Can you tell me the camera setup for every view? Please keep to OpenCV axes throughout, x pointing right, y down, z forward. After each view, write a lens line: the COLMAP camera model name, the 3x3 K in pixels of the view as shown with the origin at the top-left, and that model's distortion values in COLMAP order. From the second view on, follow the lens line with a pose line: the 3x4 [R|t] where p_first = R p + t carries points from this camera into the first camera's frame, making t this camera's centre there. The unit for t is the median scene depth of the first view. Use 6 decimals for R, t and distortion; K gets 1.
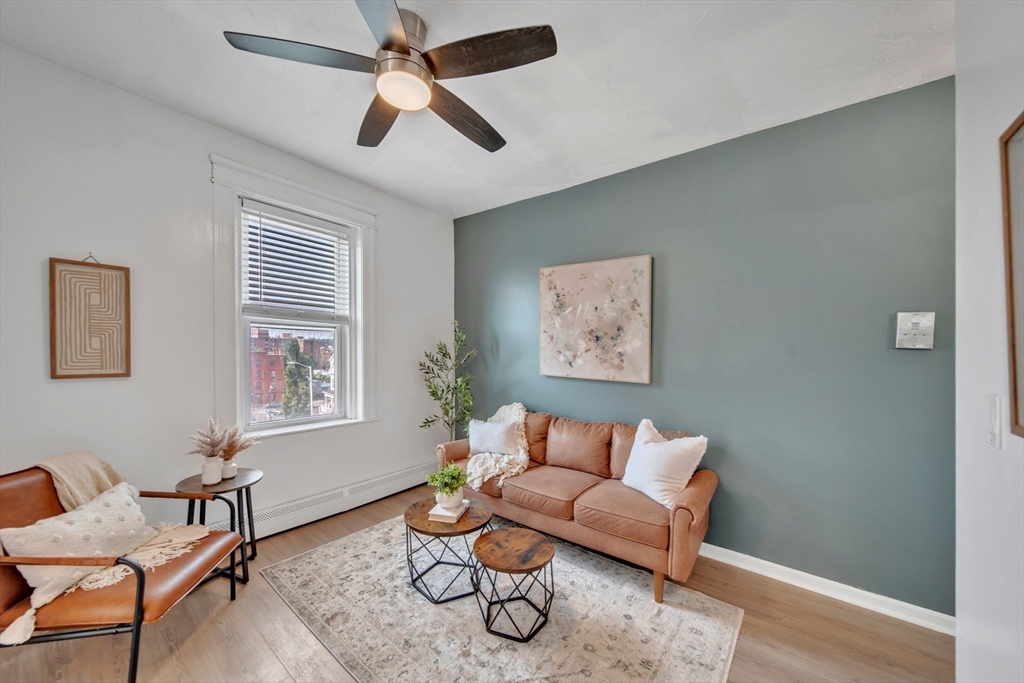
lens RADIAL K [[385.0, 0, 492.9], [0, 385.0, 348.0], [0, 0, 1]] dist [0.000161, 0.000033]
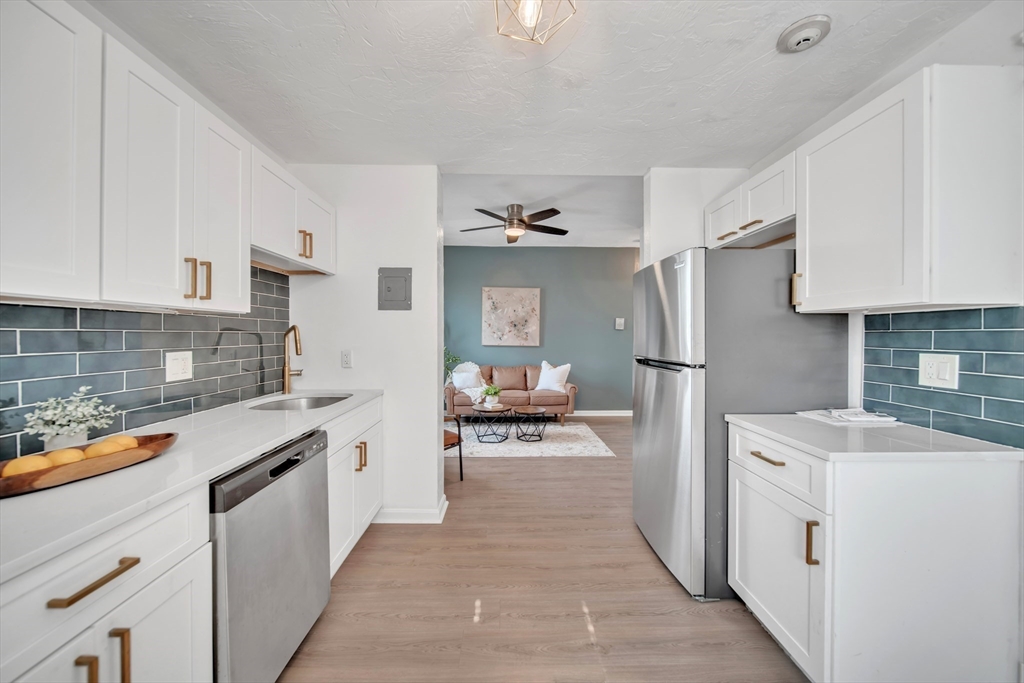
lens RADIAL K [[370.9, 0, 516.1], [0, 370.9, 336.9], [0, 0, 1]] dist [-0.000454, -0.000080]
pose [[0.753129, -0.020940, 0.657539, -1.038178], [0.009272, 0.999732, 0.021217, -0.006334], [-0.657807, -0.009882, 0.753122, -0.493225]]
